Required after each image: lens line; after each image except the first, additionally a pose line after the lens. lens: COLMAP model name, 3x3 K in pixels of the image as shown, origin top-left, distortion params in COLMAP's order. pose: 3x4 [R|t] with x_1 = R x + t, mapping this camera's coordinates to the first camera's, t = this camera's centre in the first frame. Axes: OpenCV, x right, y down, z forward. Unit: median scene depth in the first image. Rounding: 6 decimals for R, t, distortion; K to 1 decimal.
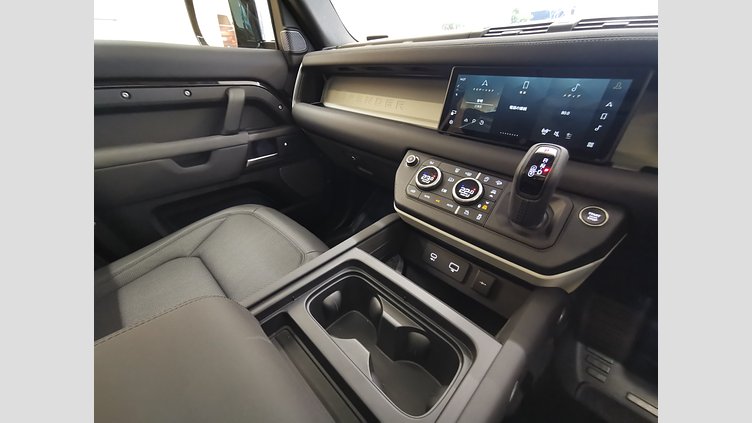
lens RADIAL K [[255.5, 0, 376.0], [0, 255.5, 211.5], [0, 0, 1]] dist [0.000973, 0.000104]
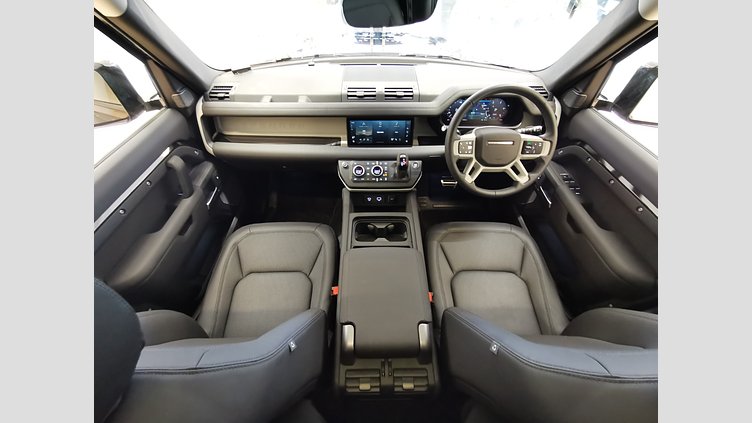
lens RADIAL K [[255.5, 0, 376.0], [0, 255.5, 211.5], [0, 0, 1]] dist [0.000973, 0.000104]
pose [[0.697233, -0.528402, 0.484414, -1.113536], [0.350493, 0.840765, 0.412637, -0.809838], [-0.625317, -0.117920, 0.771410, -1.013774]]
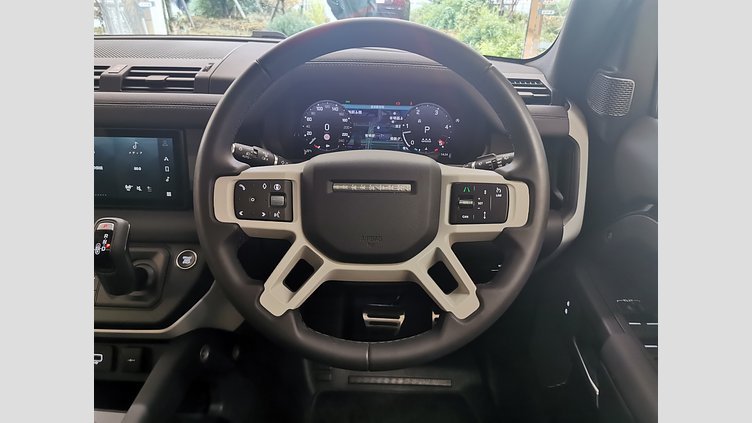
lens RADIAL K [[442.6, 0, 376.0], [0, 442.6, 211.5], [0, 0, 1]] dist [-0.034517, -0.000554]
pose [[0.717765, -0.306821, 0.625040, 0.257161], [0.328763, 0.940650, 0.084213, -0.055555], [-0.613782, 0.145045, 0.776037, -0.828932]]
